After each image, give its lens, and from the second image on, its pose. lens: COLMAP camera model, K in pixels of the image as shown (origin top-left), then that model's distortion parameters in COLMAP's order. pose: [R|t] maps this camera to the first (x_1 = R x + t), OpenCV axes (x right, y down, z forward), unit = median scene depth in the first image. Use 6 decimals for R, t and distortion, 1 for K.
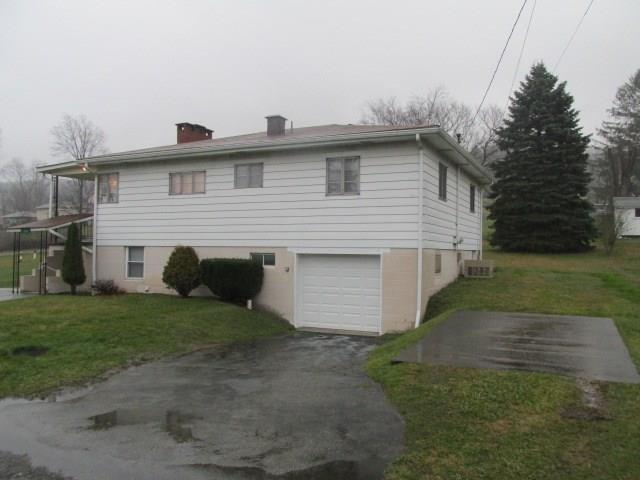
lens RADIAL K [[532.2, 0, 320.0], [0, 532.2, 240.0], [0, 0, 1]] dist [-0.049729, -0.000626]
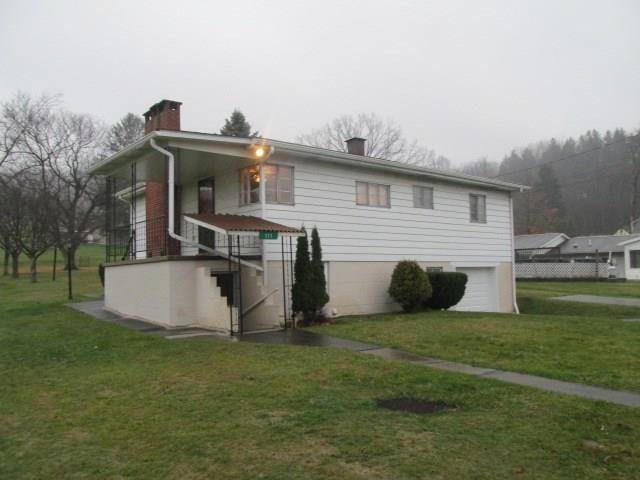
lens RADIAL K [[532.2, 0, 320.0], [0, 532.2, 240.0], [0, 0, 1]] dist [-0.049729, -0.000626]
pose [[0.428686, 0.021833, 0.903190, -1.231554], [-0.027534, 0.999559, -0.011094, -0.013128], [-0.903034, -0.020113, 0.429098, 0.715848]]
